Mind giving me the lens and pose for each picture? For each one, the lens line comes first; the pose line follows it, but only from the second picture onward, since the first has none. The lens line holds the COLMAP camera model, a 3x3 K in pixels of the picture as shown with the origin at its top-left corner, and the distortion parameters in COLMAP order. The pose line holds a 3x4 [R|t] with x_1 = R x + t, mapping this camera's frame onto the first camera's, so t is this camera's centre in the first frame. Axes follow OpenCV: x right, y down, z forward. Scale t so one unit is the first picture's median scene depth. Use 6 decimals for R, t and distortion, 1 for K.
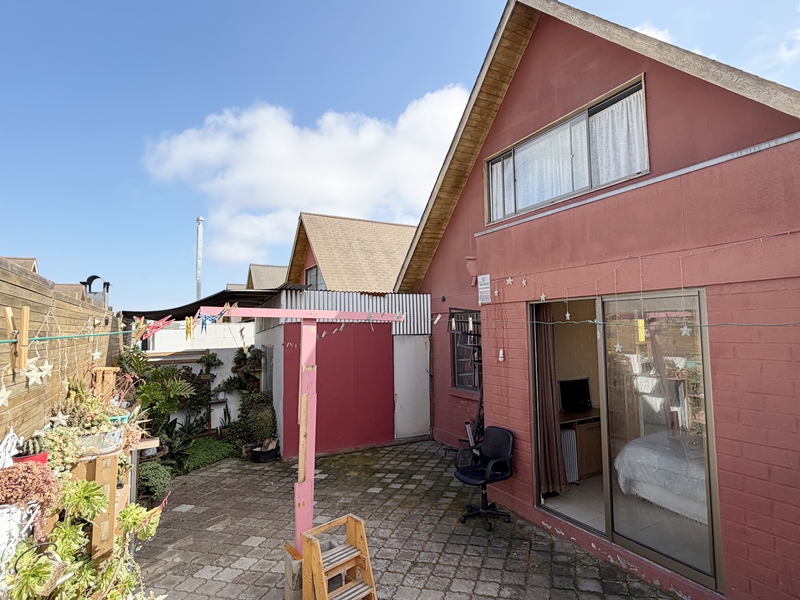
lens RADIAL K [[422.3, 0, 400.0], [0, 422.3, 300.0], [0, 0, 1]] dist [-0.001387, 0.000276]
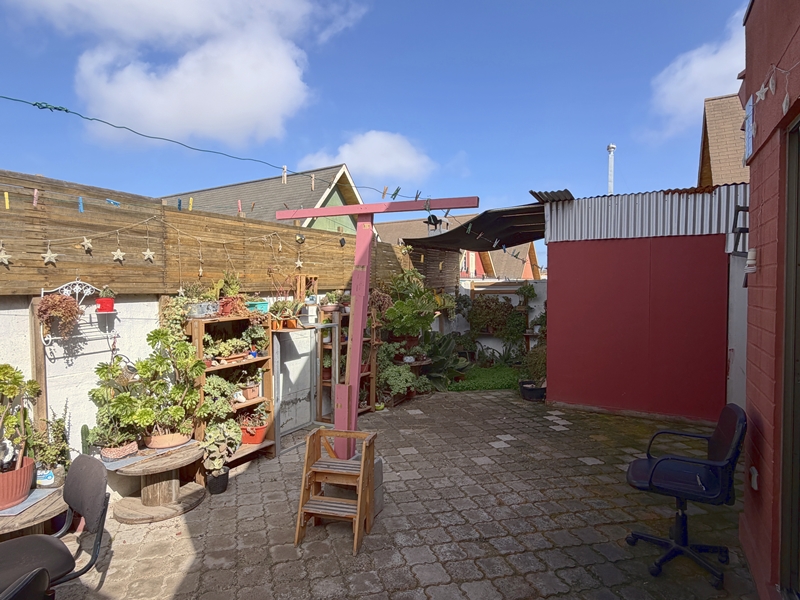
lens RADIAL K [[450.5, 0, 400.0], [0, 450.5, 300.0], [0, 0, 1]] dist [0.001289, 0.000968]
pose [[0.524678, 0.039453, -0.850386, 0.436331], [0.057019, 0.995054, 0.081344, 0.102122], [0.849389, -0.091168, 0.519834, 0.370833]]
